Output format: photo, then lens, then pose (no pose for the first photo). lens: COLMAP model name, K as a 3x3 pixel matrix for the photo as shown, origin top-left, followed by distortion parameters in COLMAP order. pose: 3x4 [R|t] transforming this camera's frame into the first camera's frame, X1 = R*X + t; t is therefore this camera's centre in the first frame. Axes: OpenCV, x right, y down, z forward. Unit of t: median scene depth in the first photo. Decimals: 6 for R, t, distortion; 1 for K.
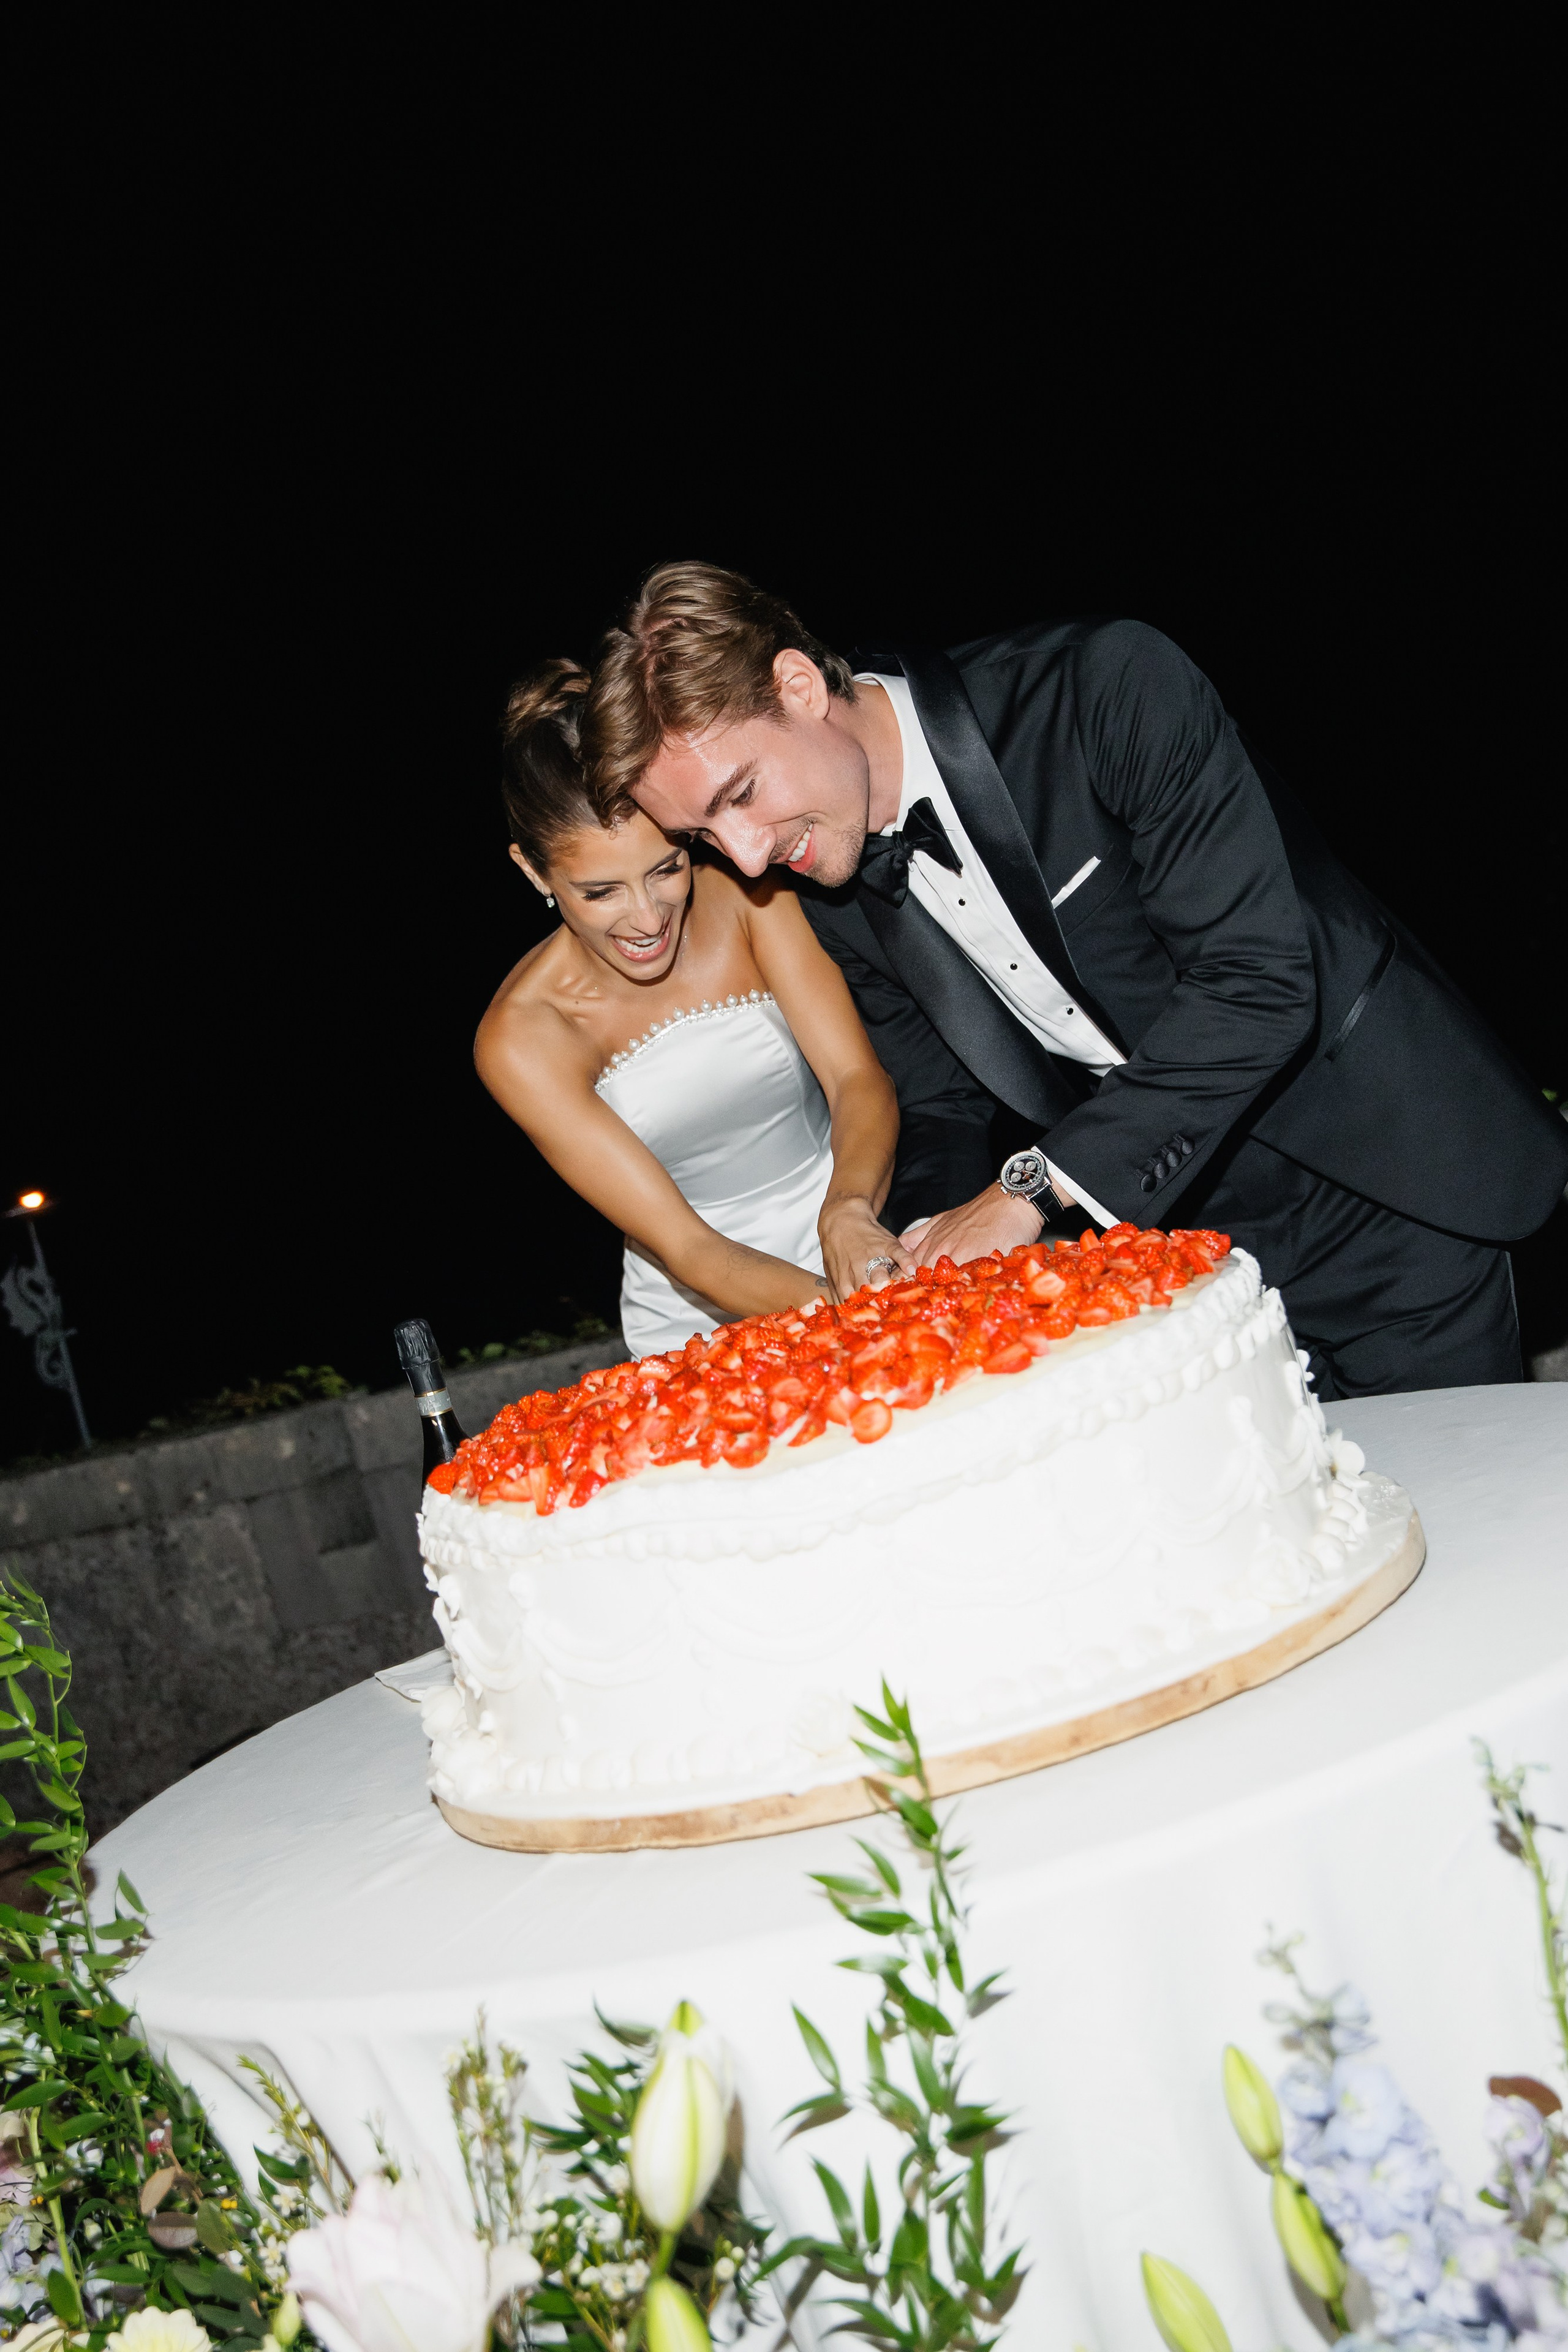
lens RADIAL K [[2624.2, 0, 789.9], [0, 2624.2, 1174.2], [0, 0, 1]] dist [-0.025072, 0.000000]
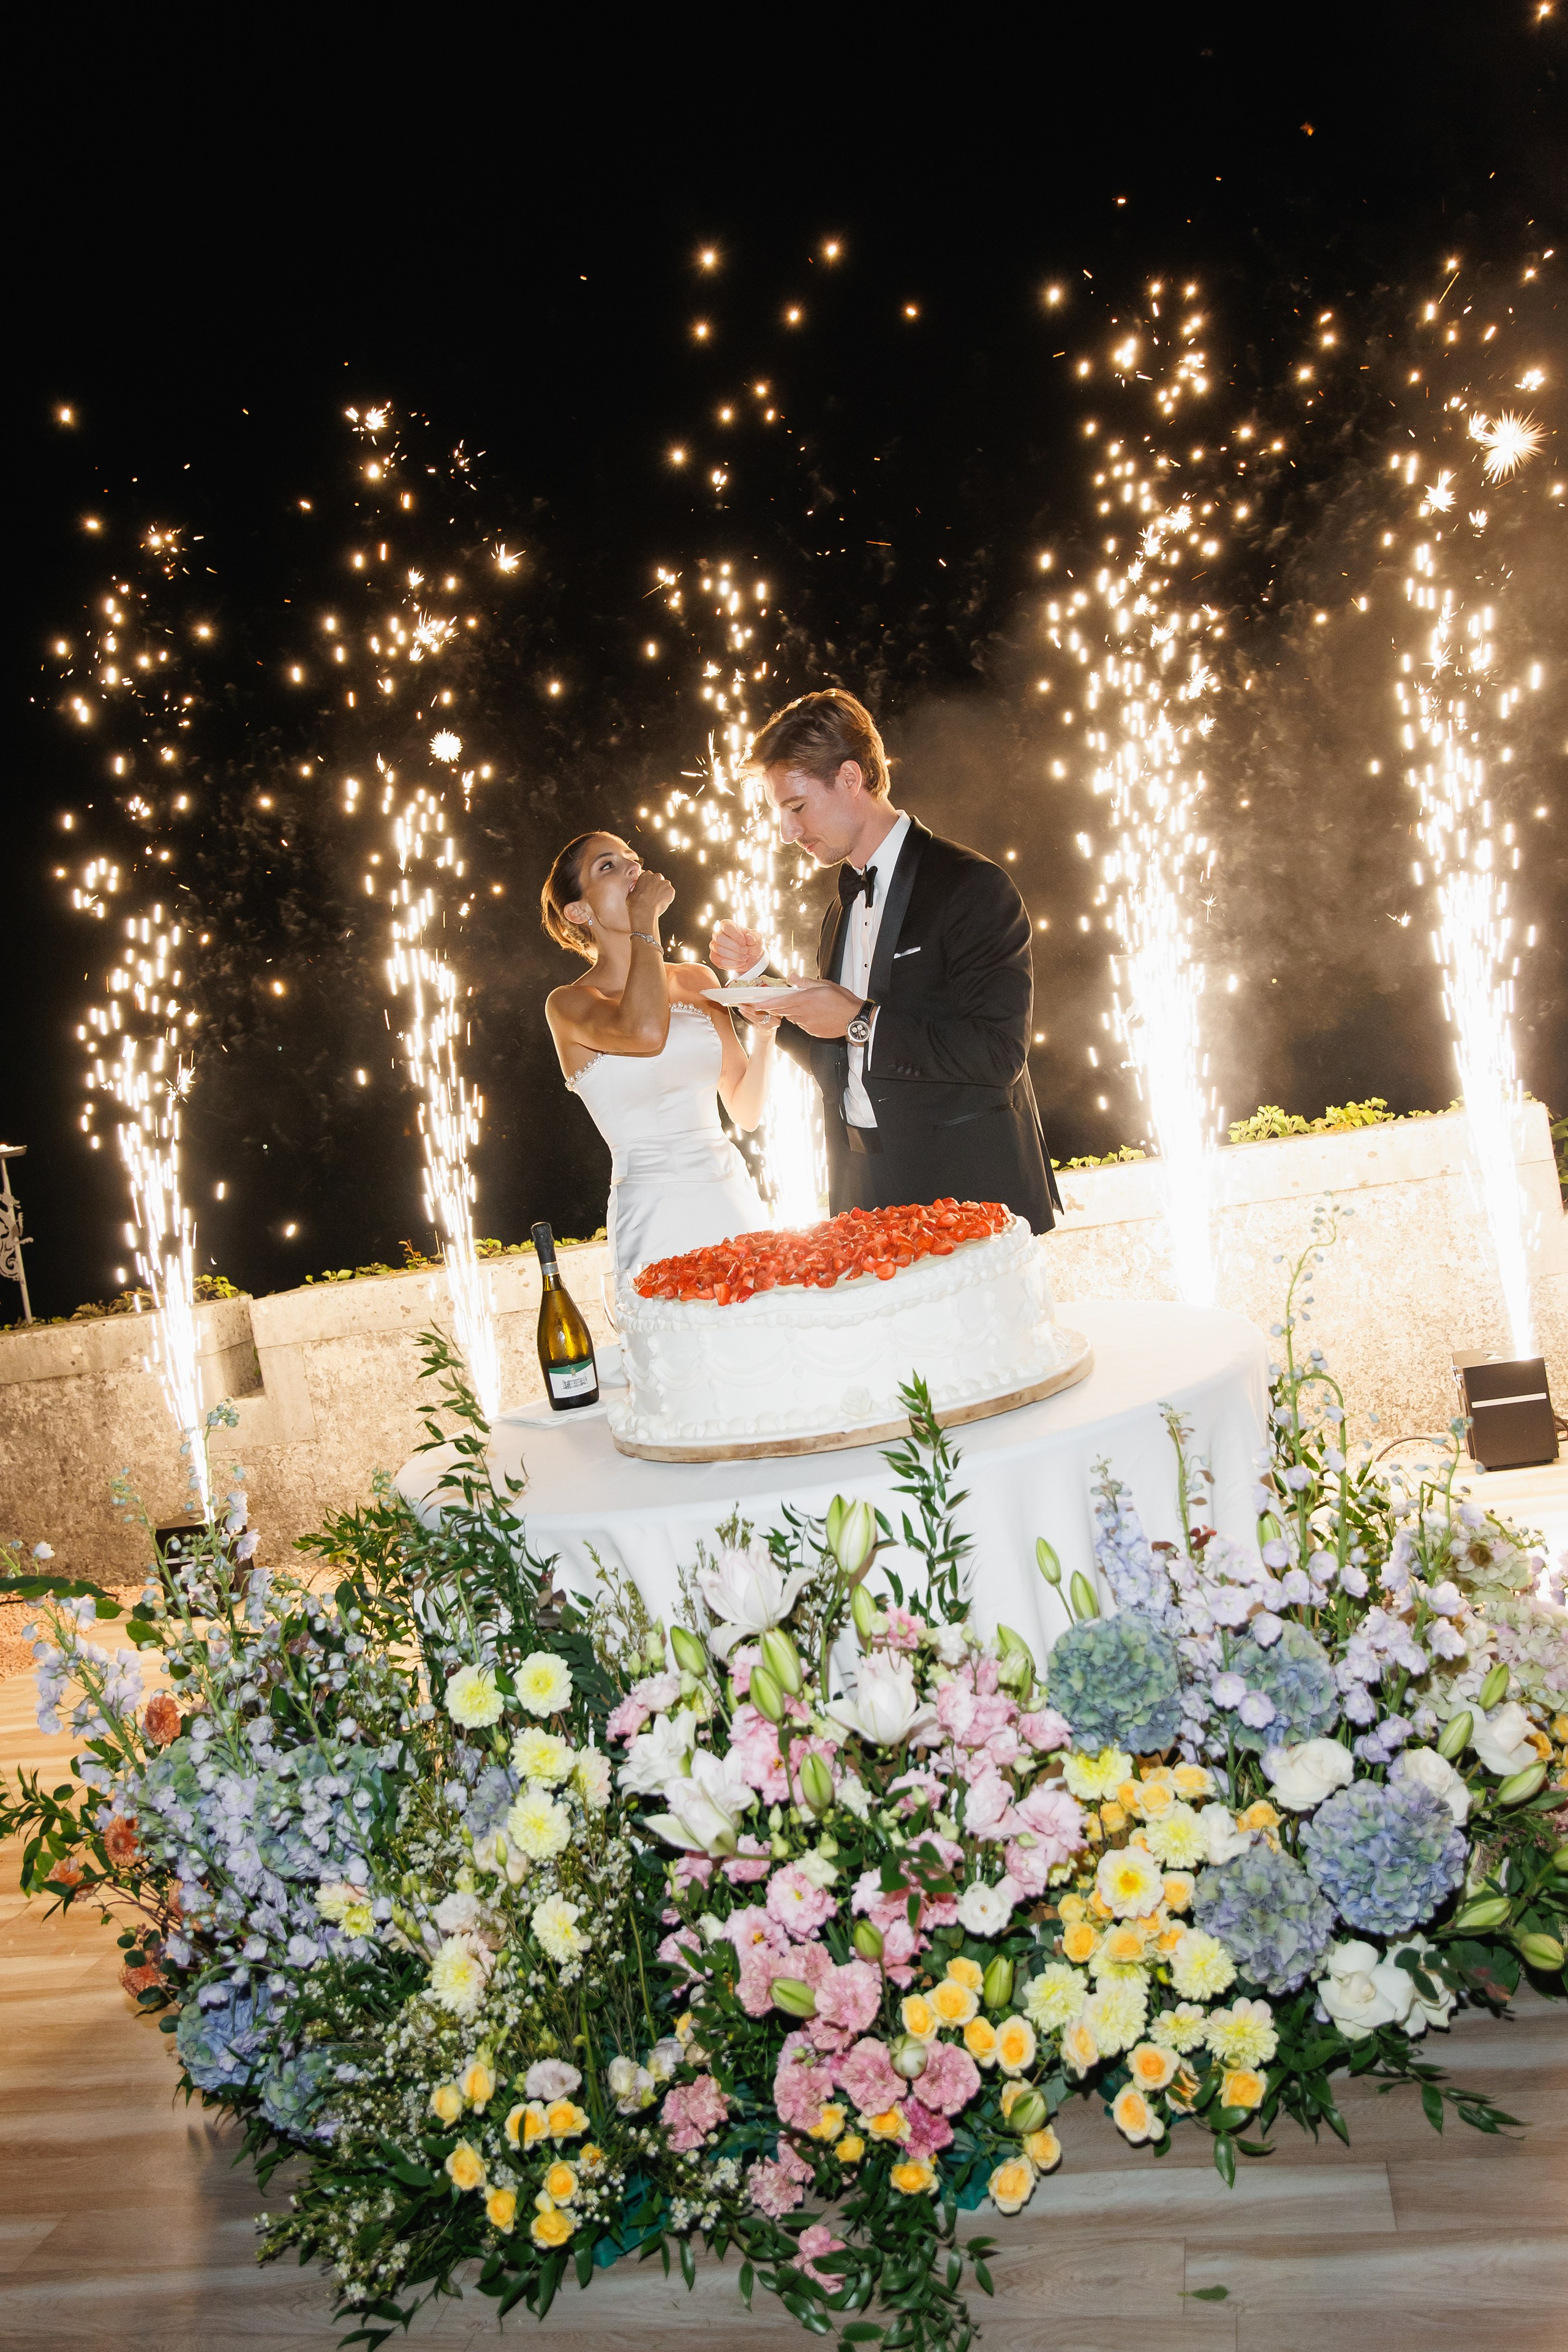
lens RADIAL K [[2124.7, 0, 788.1], [0, 2124.7, 1172.9], [0, 0, 1]] dist [0.006894, -0.031775]
pose [[0.972992, 0.087032, 0.213804, -0.431835], [-0.083932, 0.996193, -0.023551, 0.058920], [-0.215039, 0.004970, 0.976593, -0.731344]]
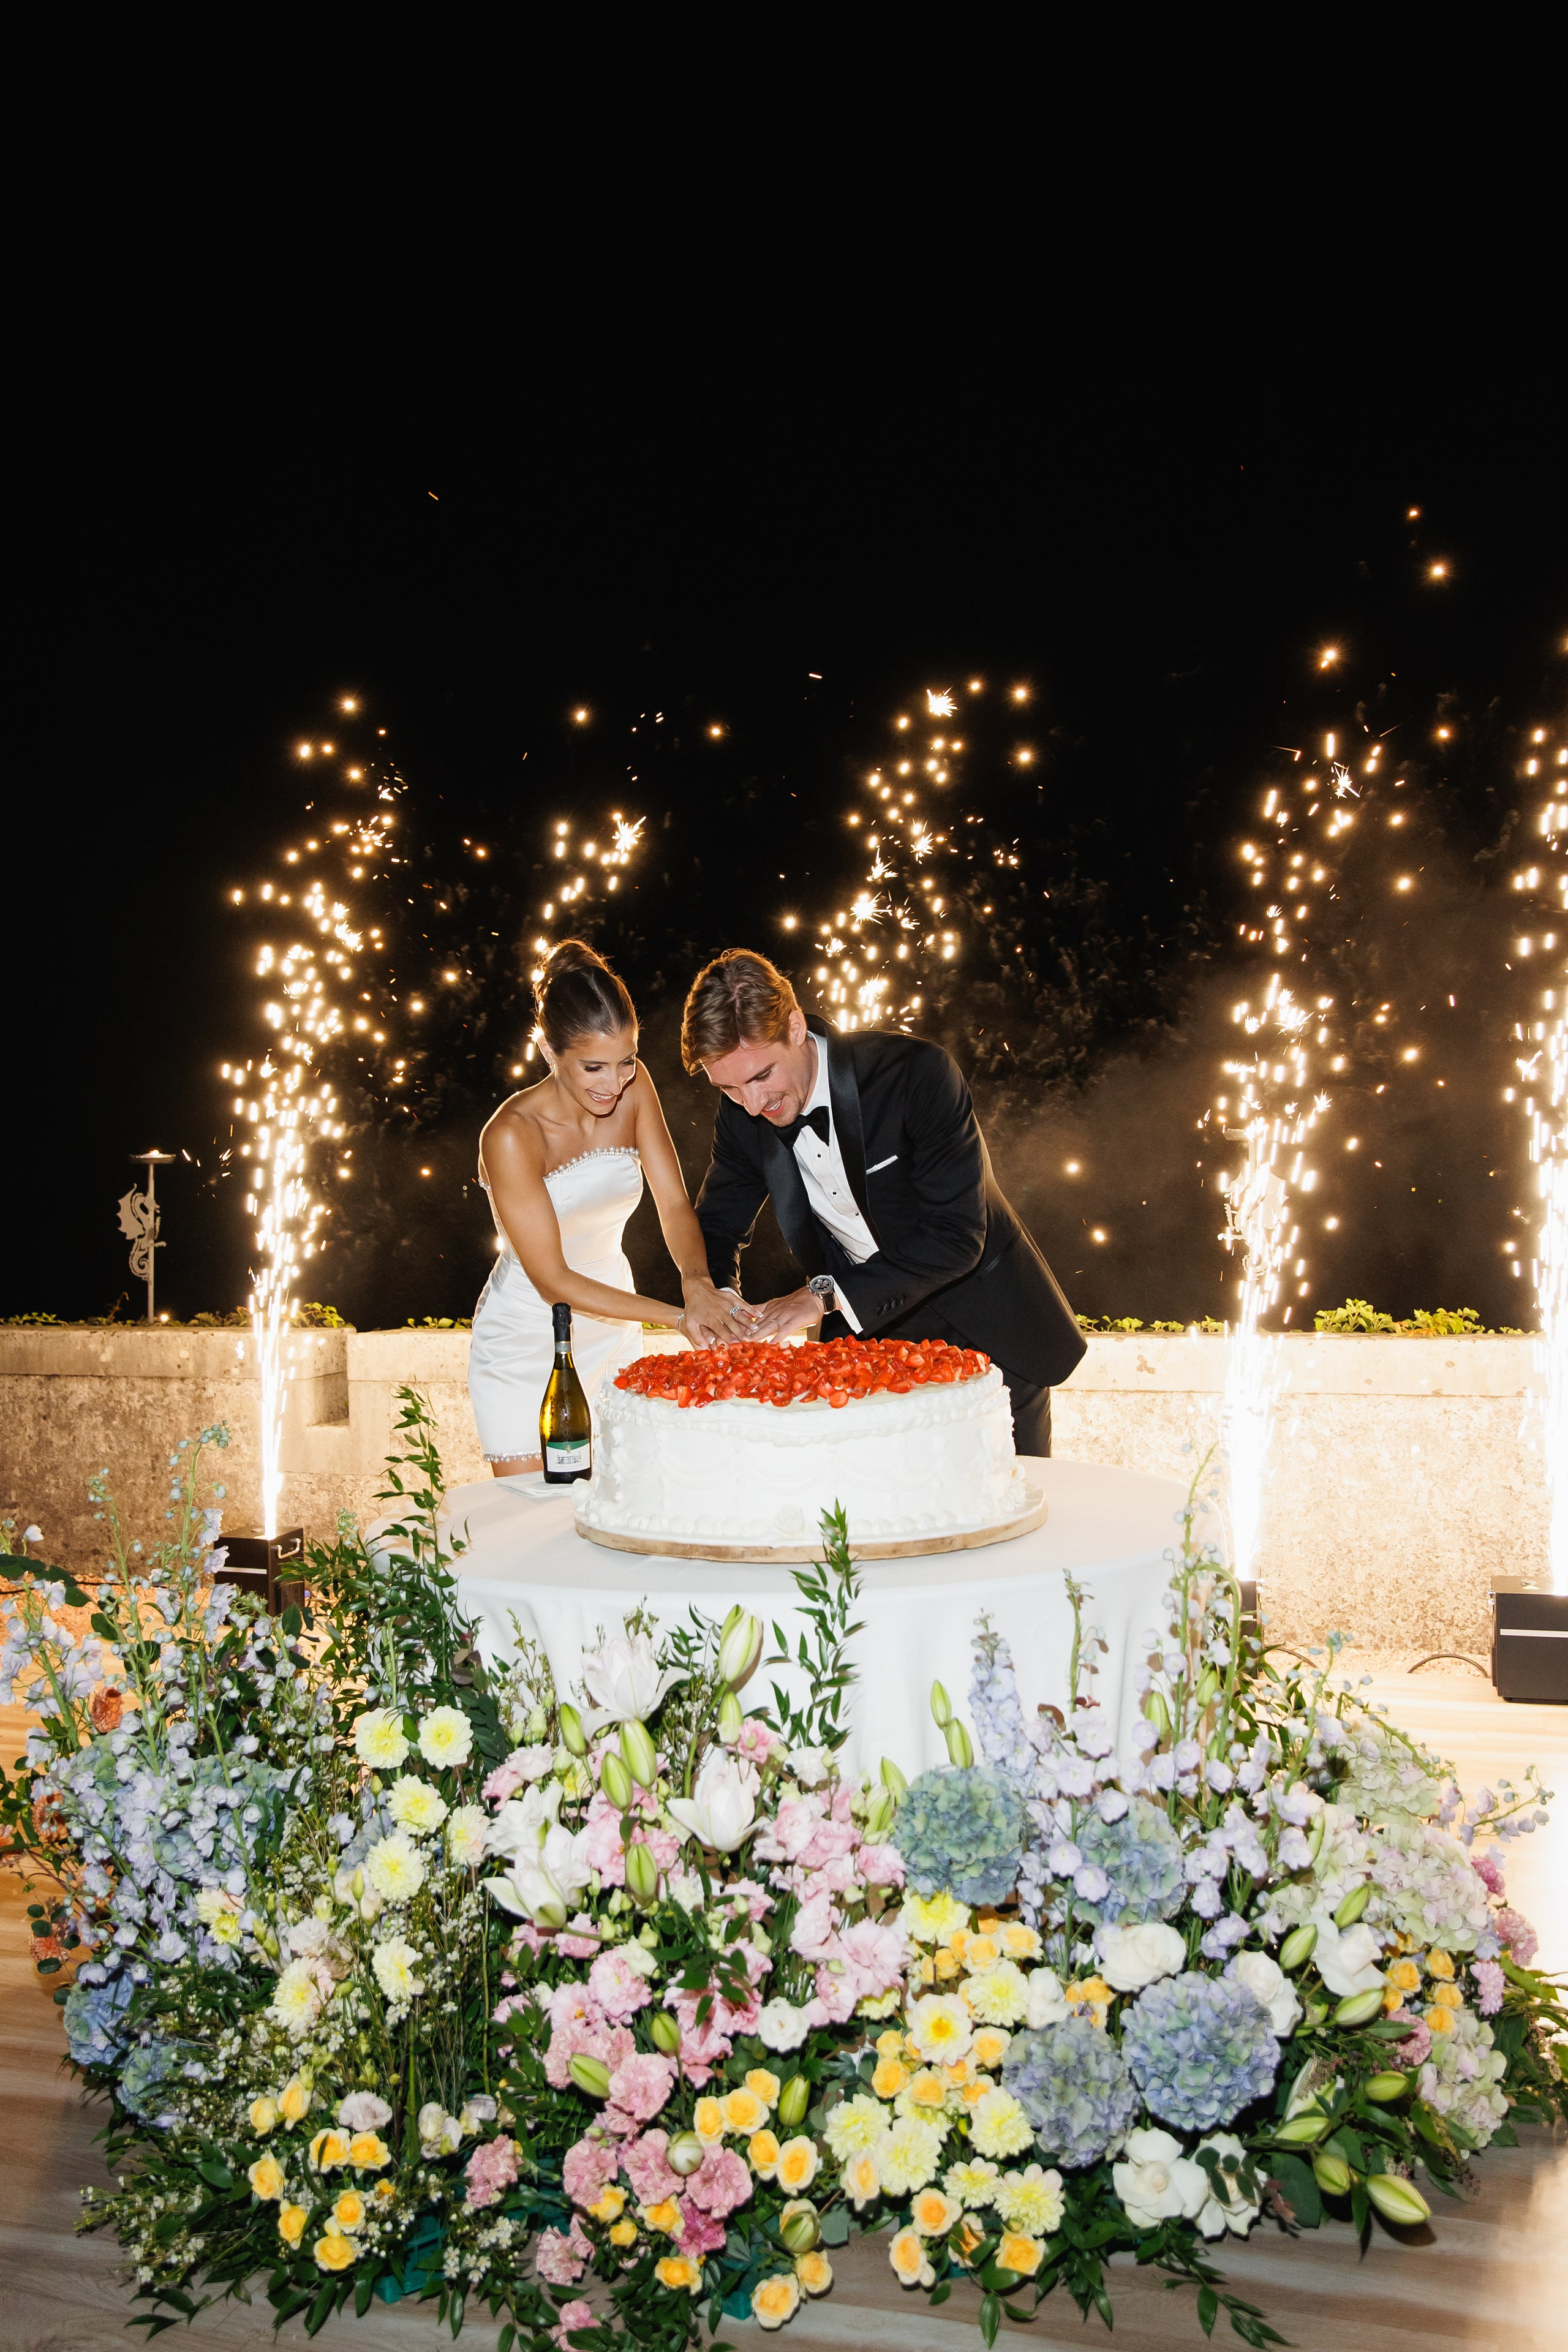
lens RADIAL K [[2124.7, 0, 775.1], [0, 2124.7, 1168.9], [0, 0, 1]] dist [0.006894, -0.031775]
pose [[0.964584, 0.241922, 0.105129, -0.262716], [-0.237116, 0.969853, -0.056219, 0.014803], [-0.115560, 0.029300, 0.992868, -0.843999]]
